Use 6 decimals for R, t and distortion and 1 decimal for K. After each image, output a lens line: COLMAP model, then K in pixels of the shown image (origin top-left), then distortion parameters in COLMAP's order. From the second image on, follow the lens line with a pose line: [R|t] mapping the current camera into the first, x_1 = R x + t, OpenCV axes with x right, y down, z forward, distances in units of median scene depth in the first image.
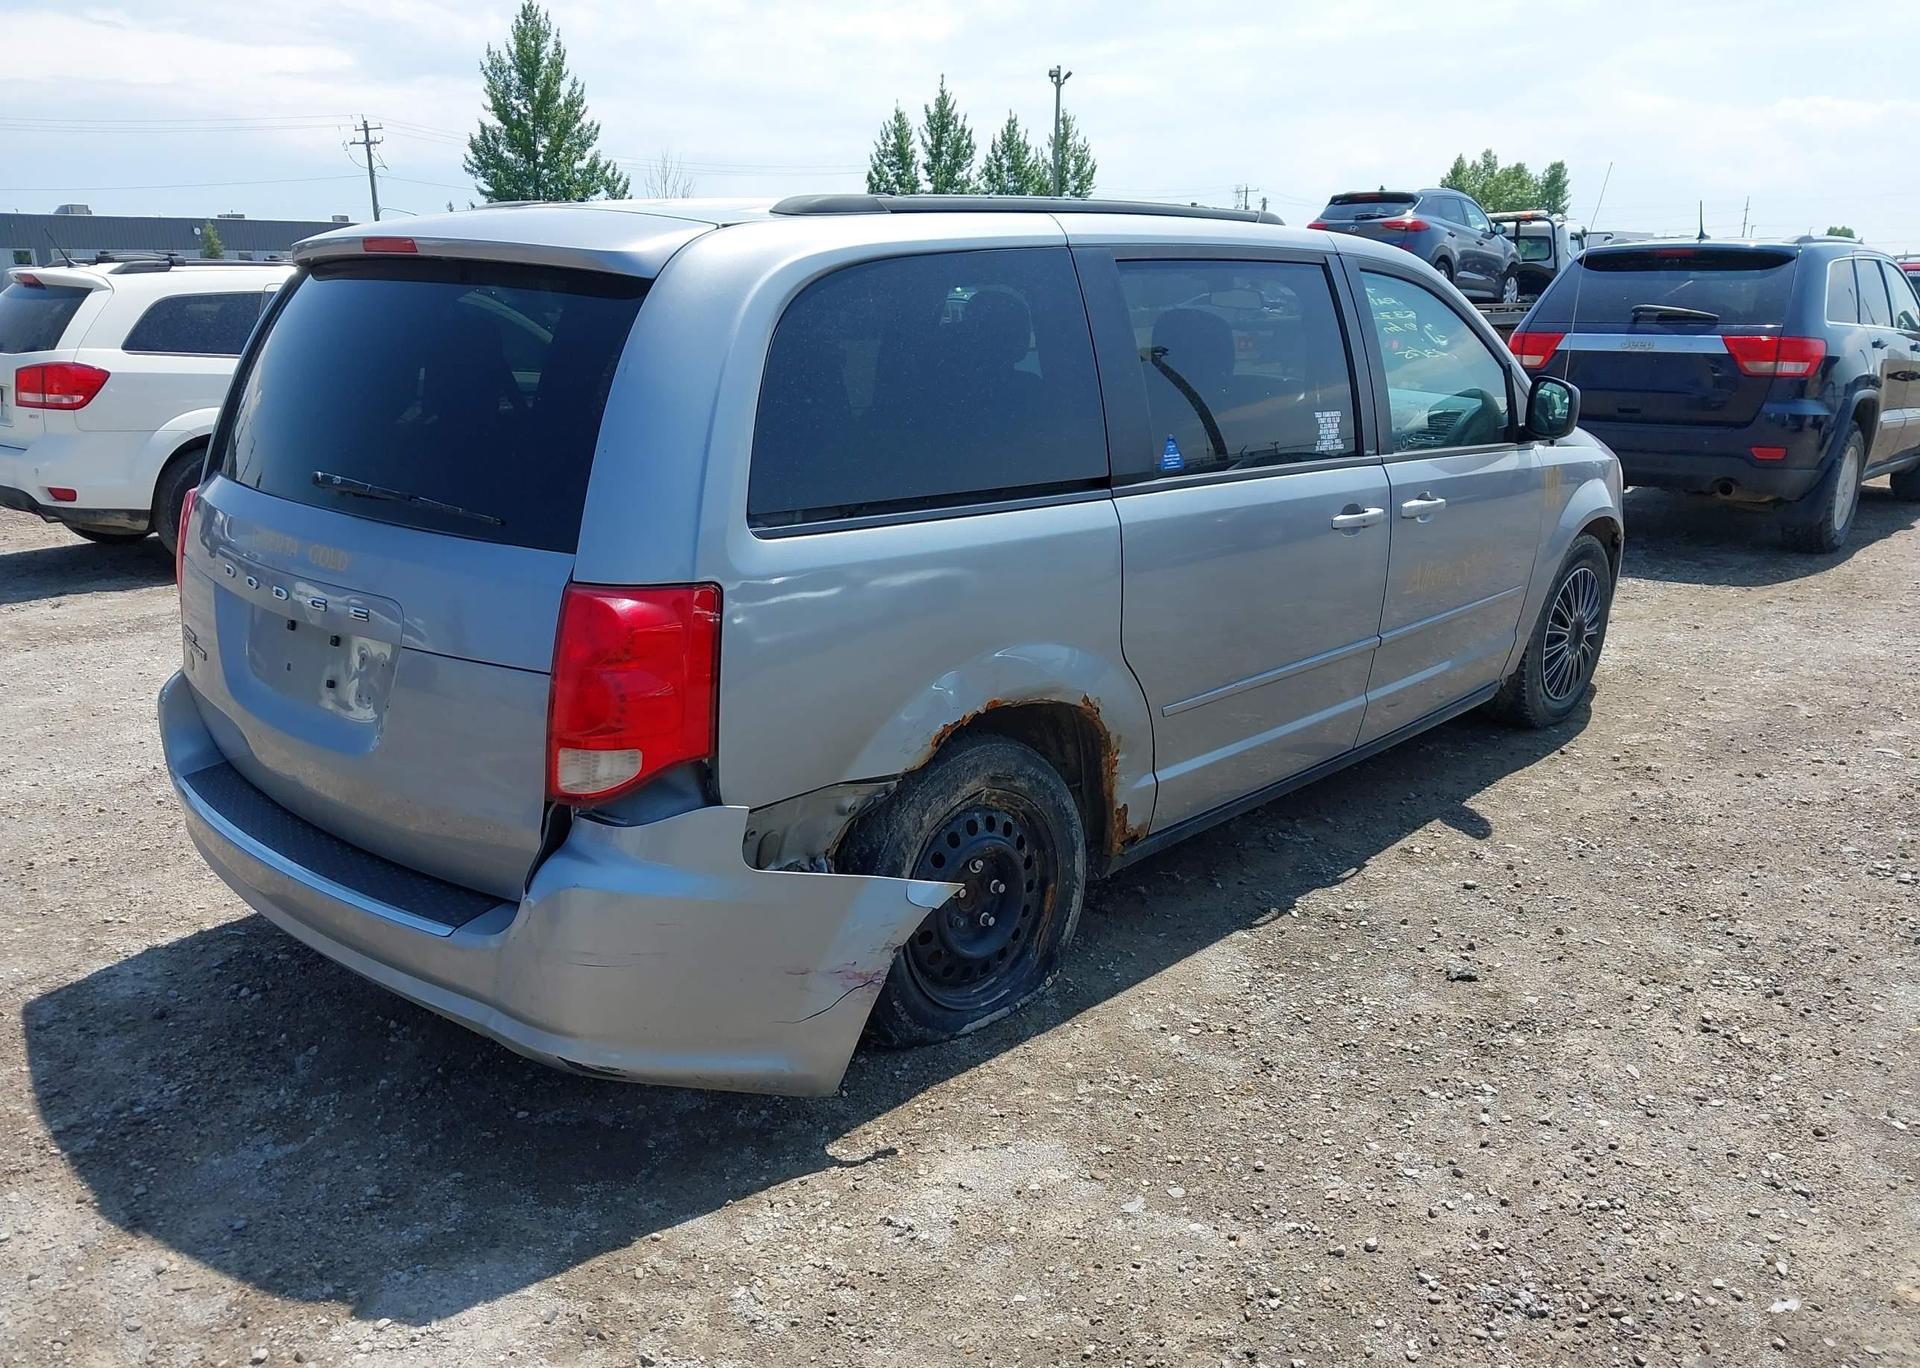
lens RADIAL K [[1538.6, 0, 960.0], [0, 1538.6, 684.0], [0, 0, 1]] dist [0.003973, 0.002989]
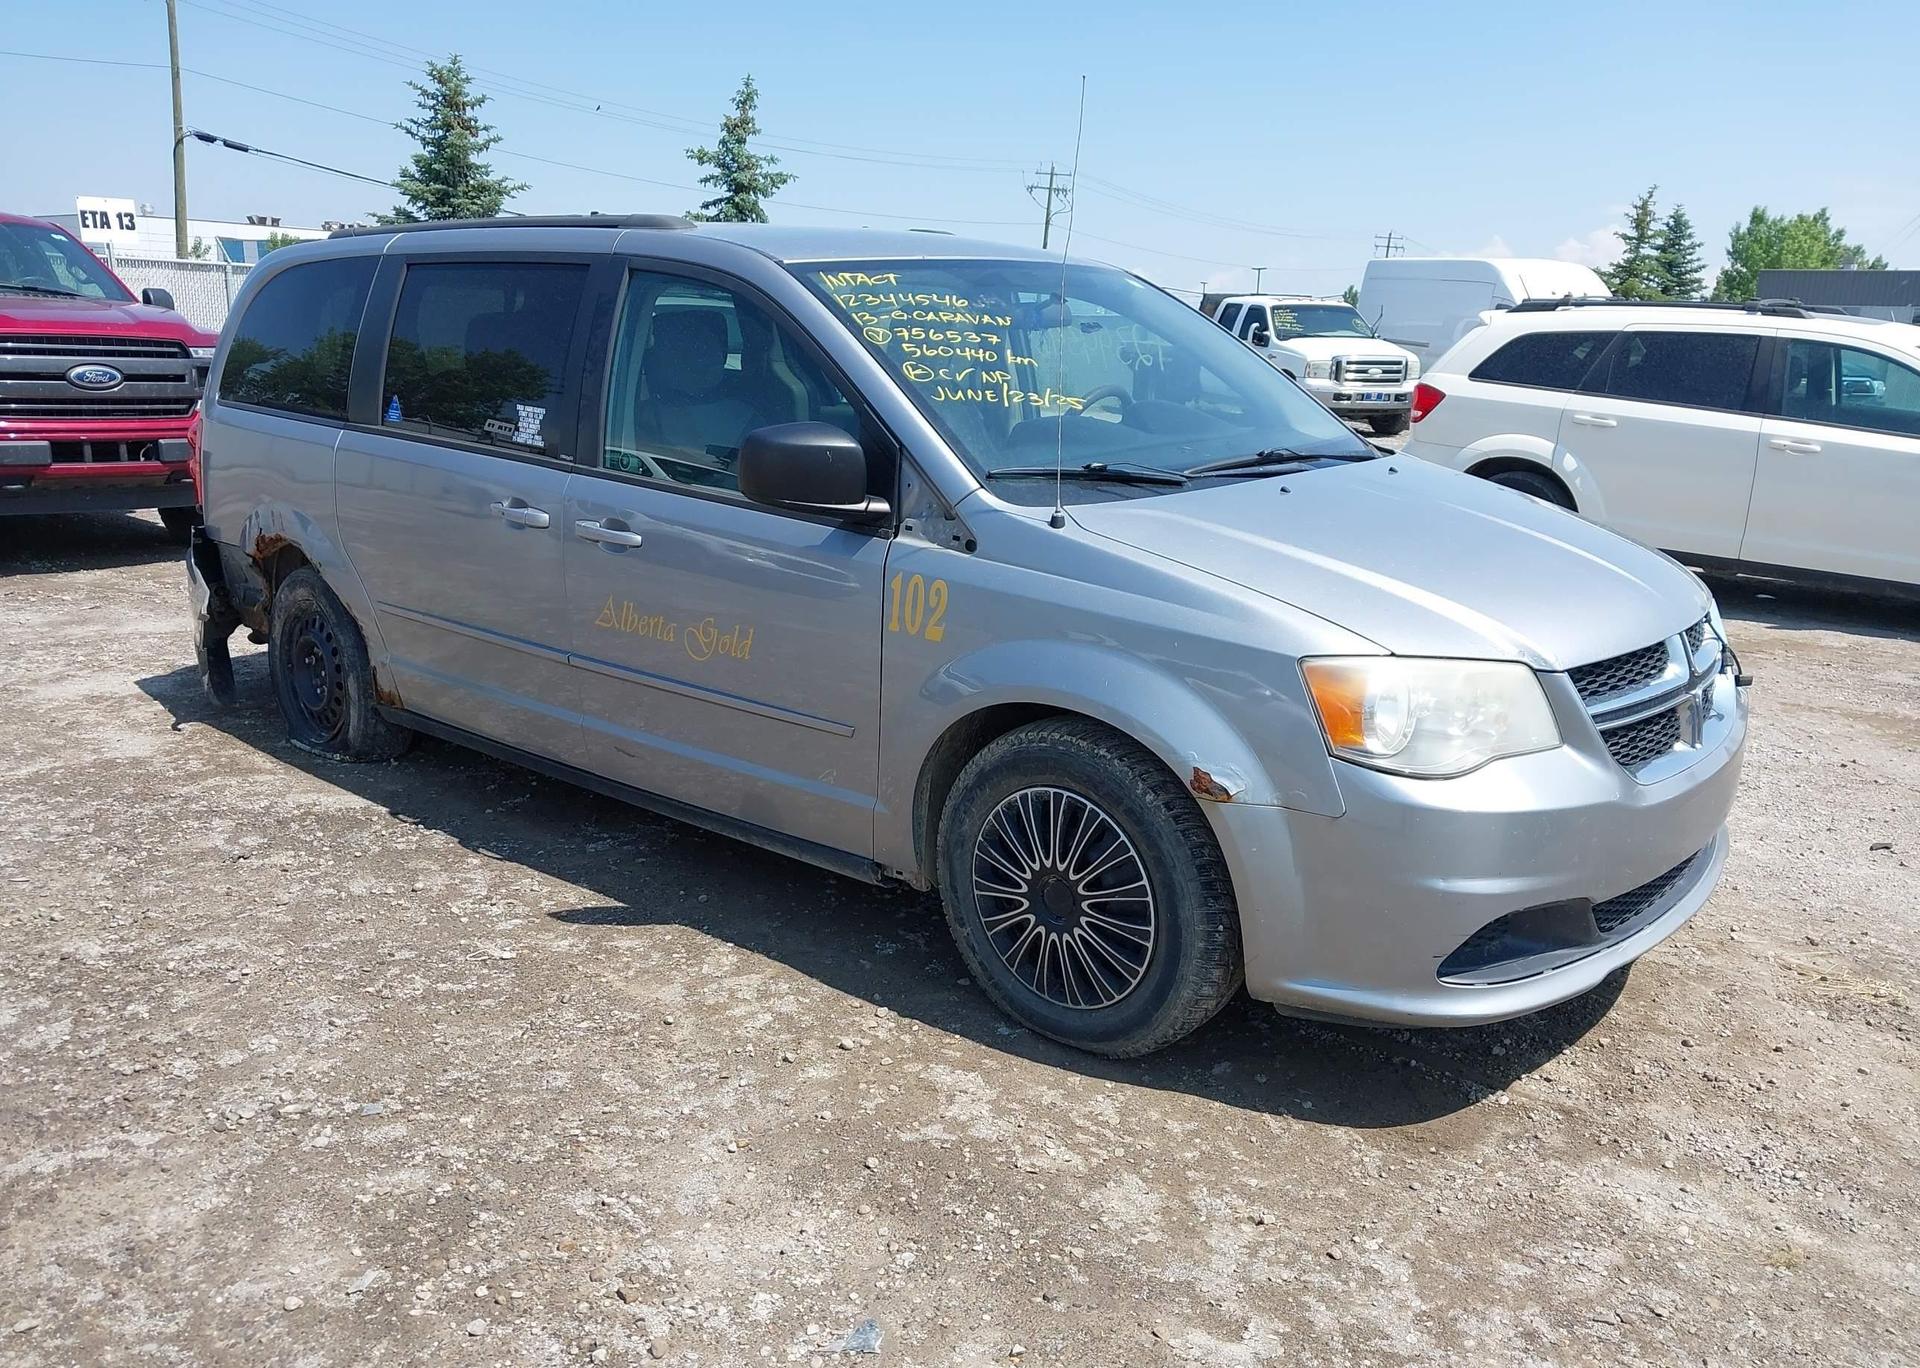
lens RADIAL K [[1531.9, 0, 960.0], [0, 1531.9, 684.0], [0, 0, 1]] dist [0.040947, -0.074913]
pose [[0.036448, 0.236507, -0.970946, 1.153811], [-0.276698, 0.935995, 0.217606, -0.275304], [0.960266, 0.260727, 0.099556, 1.088221]]
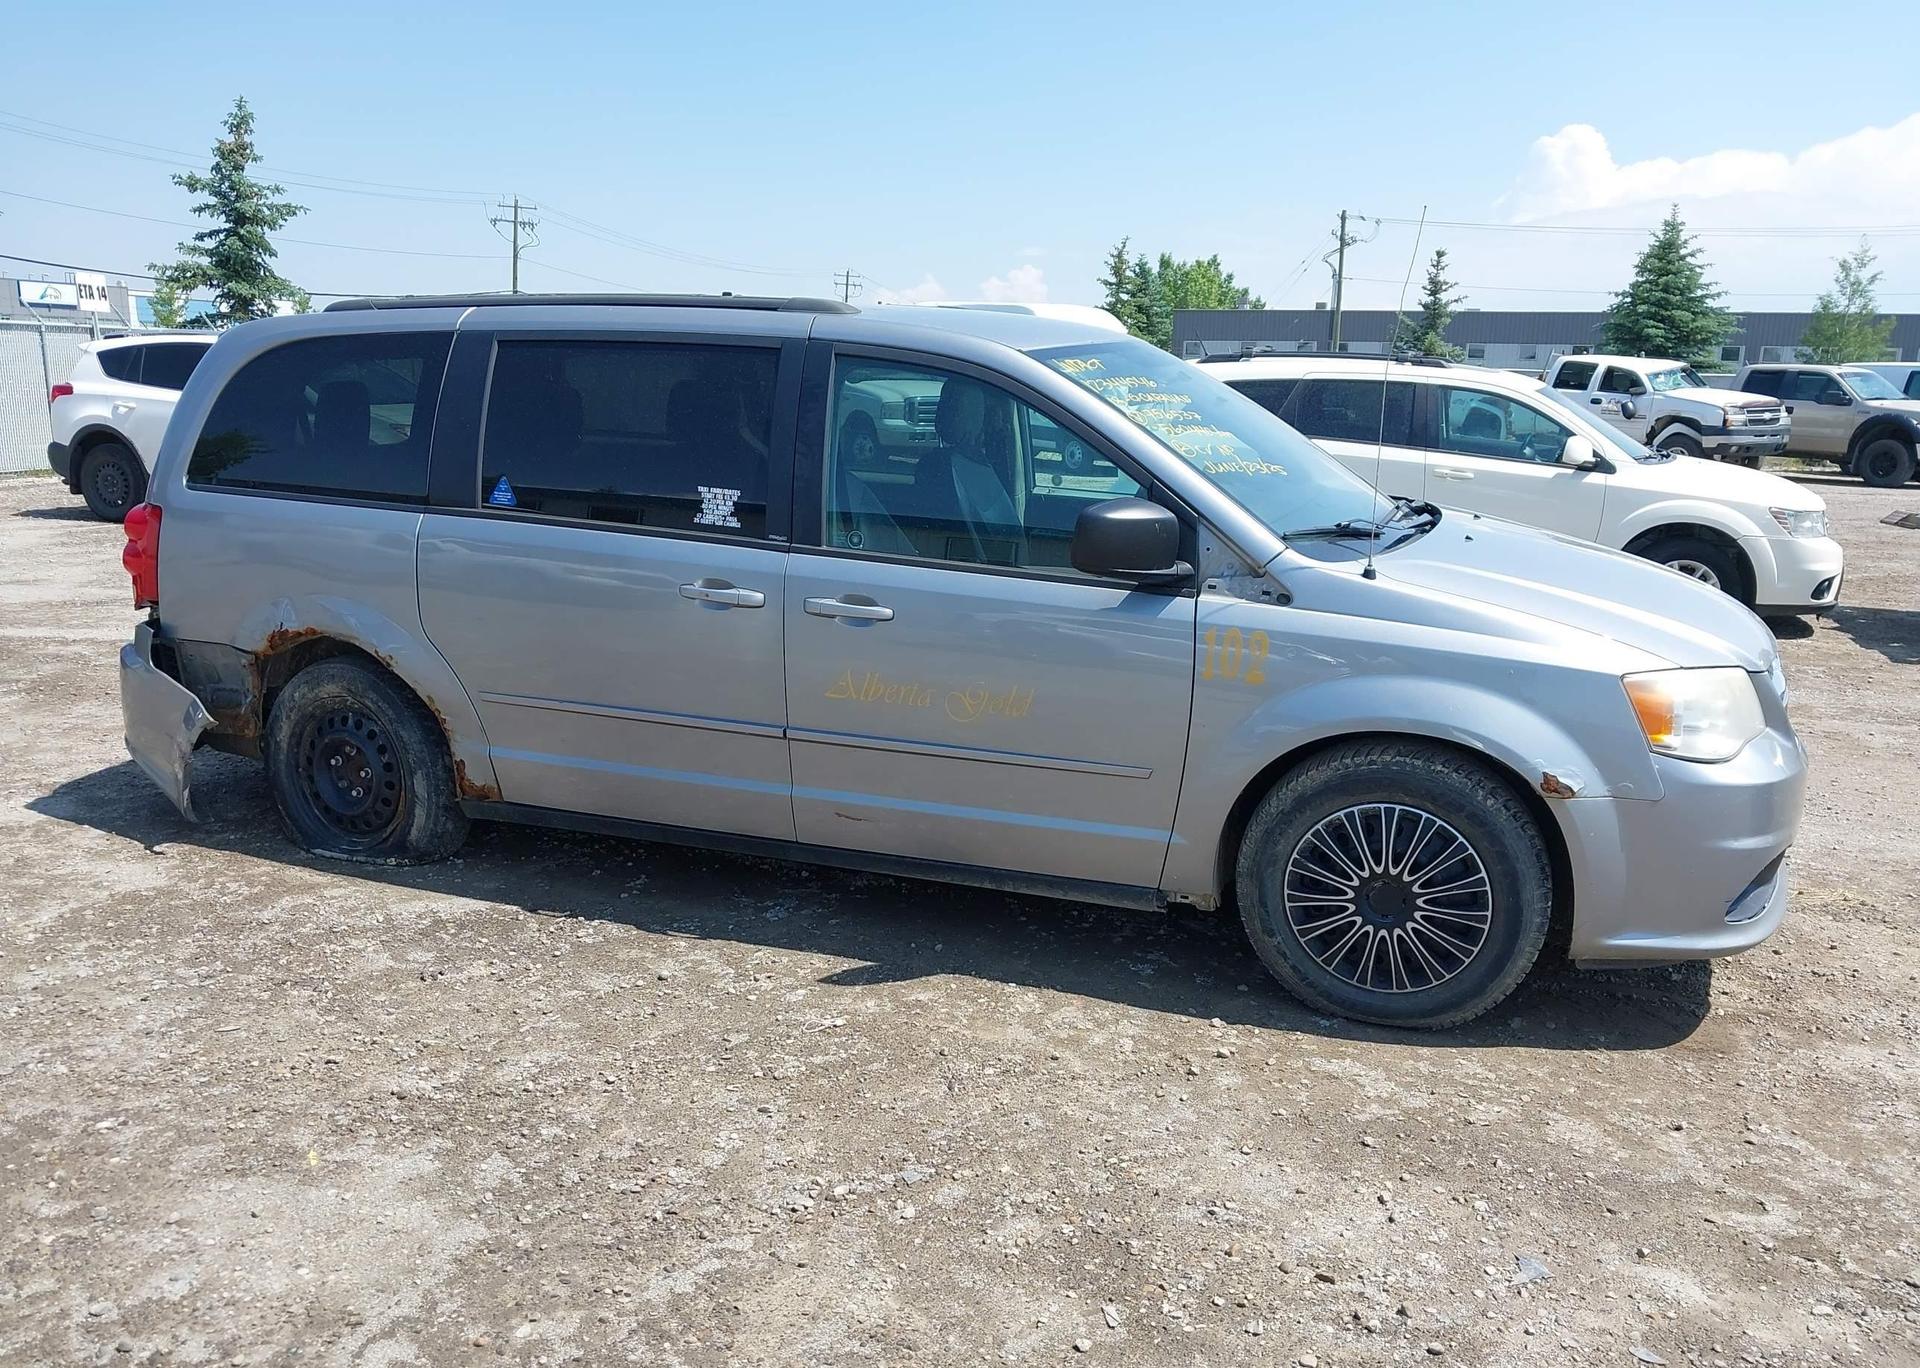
lens RADIAL K [[1541.4, 0, 962.8], [0, 1541.4, 697.7], [0, 0, 1]] dist [0.004106, -0.008084]
pose [[0.371086, 0.207257, -0.905174, 1.128852], [-0.255640, 0.959909, 0.114988, -0.180496], [0.892717, 0.188728, 0.409192, 0.668498]]
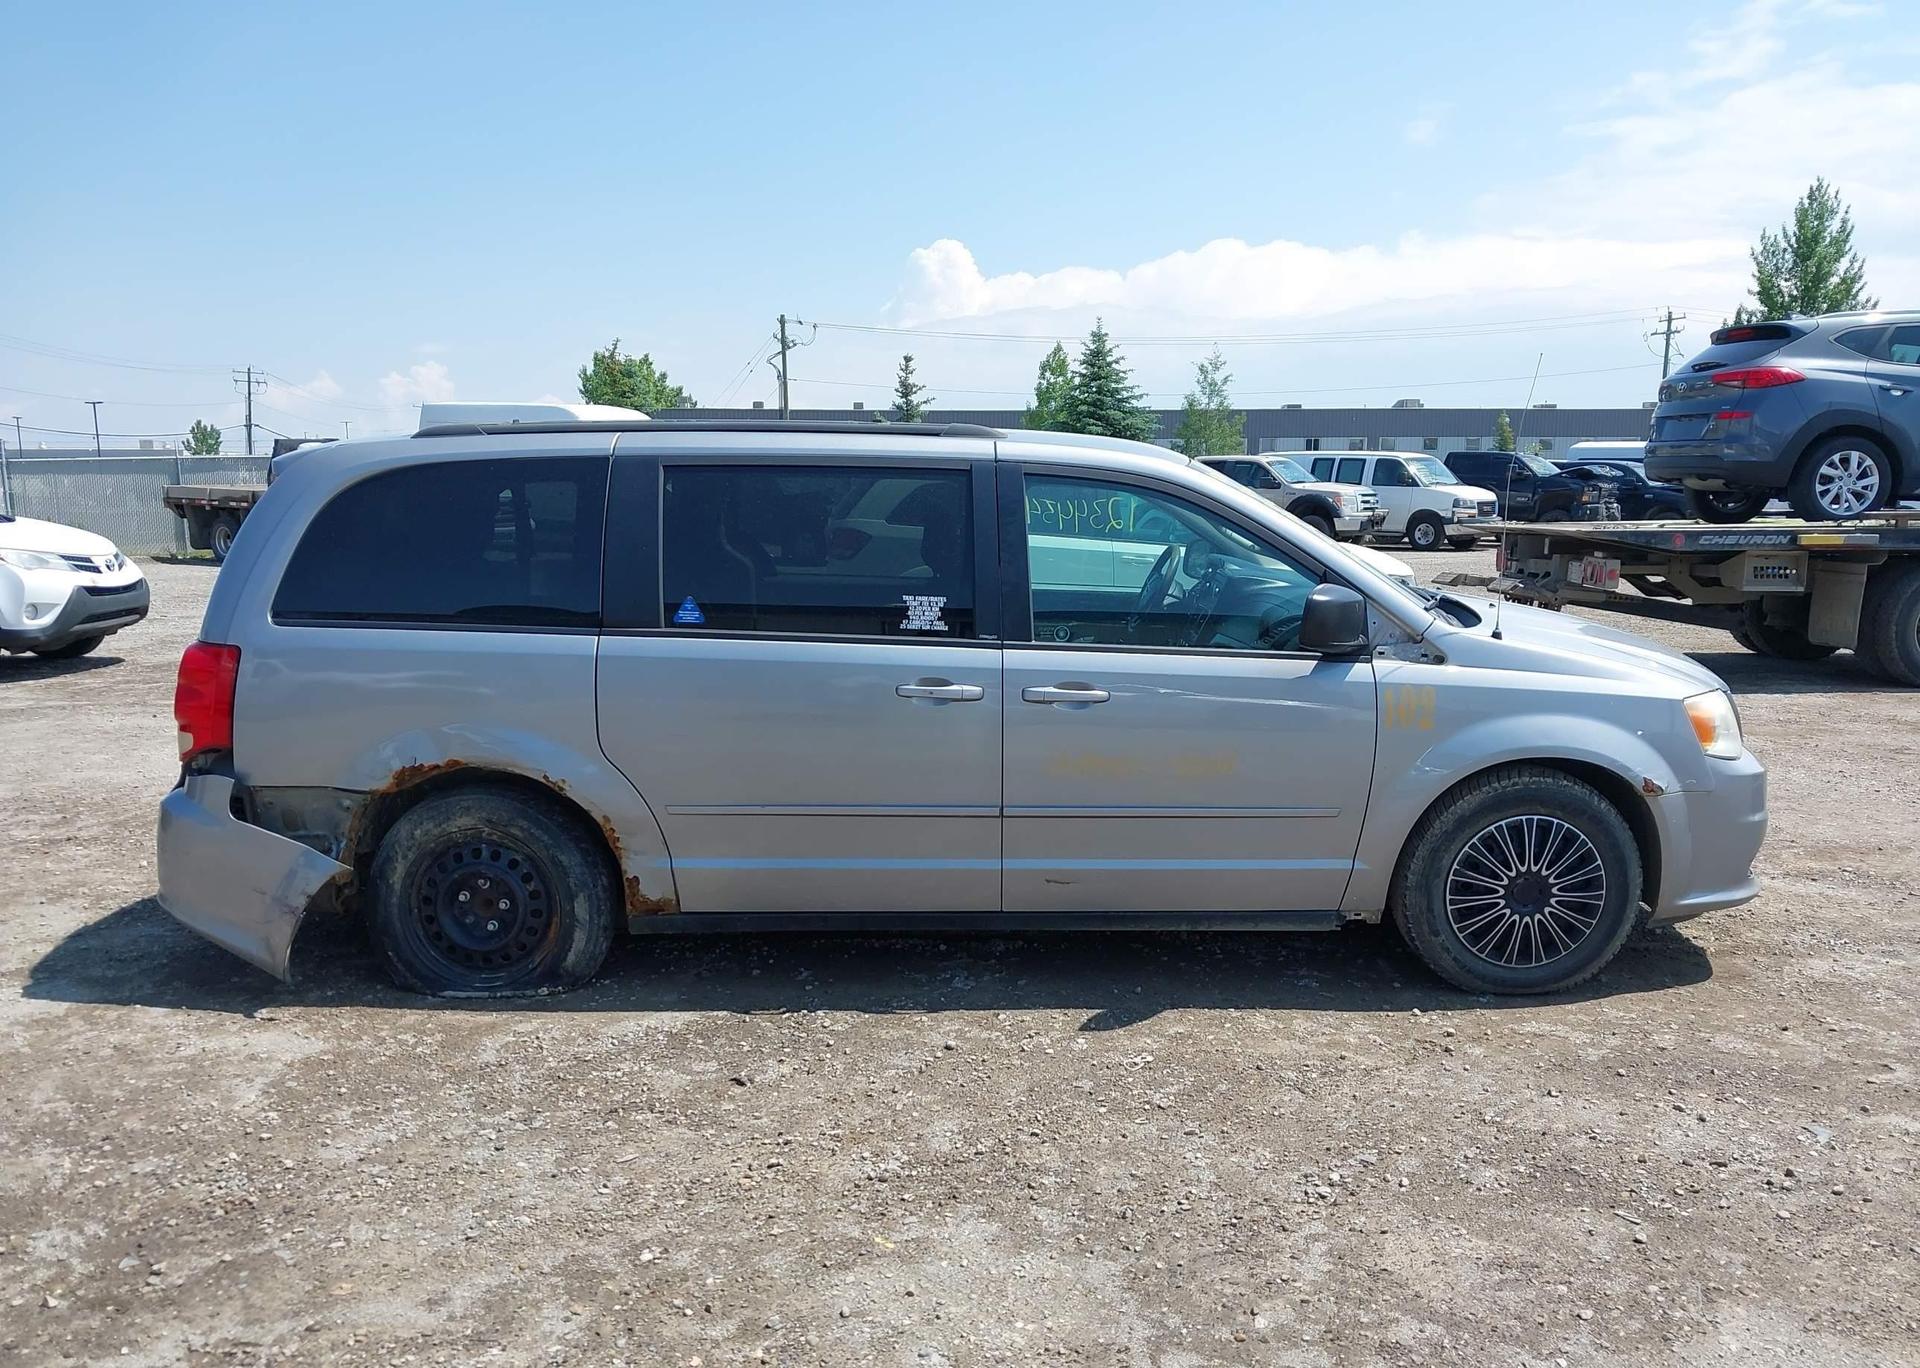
lens RADIAL K [[1531.9, 0, 960.0], [0, 1531.9, 684.0], [0, 0, 1]] dist [0.040947, -0.074913]
pose [[0.681968, 0.106879, -0.723531, 0.960659], [-0.189045, 0.981407, -0.033213, -0.070790], [0.706528, 0.159430, 0.689492, 0.225613]]
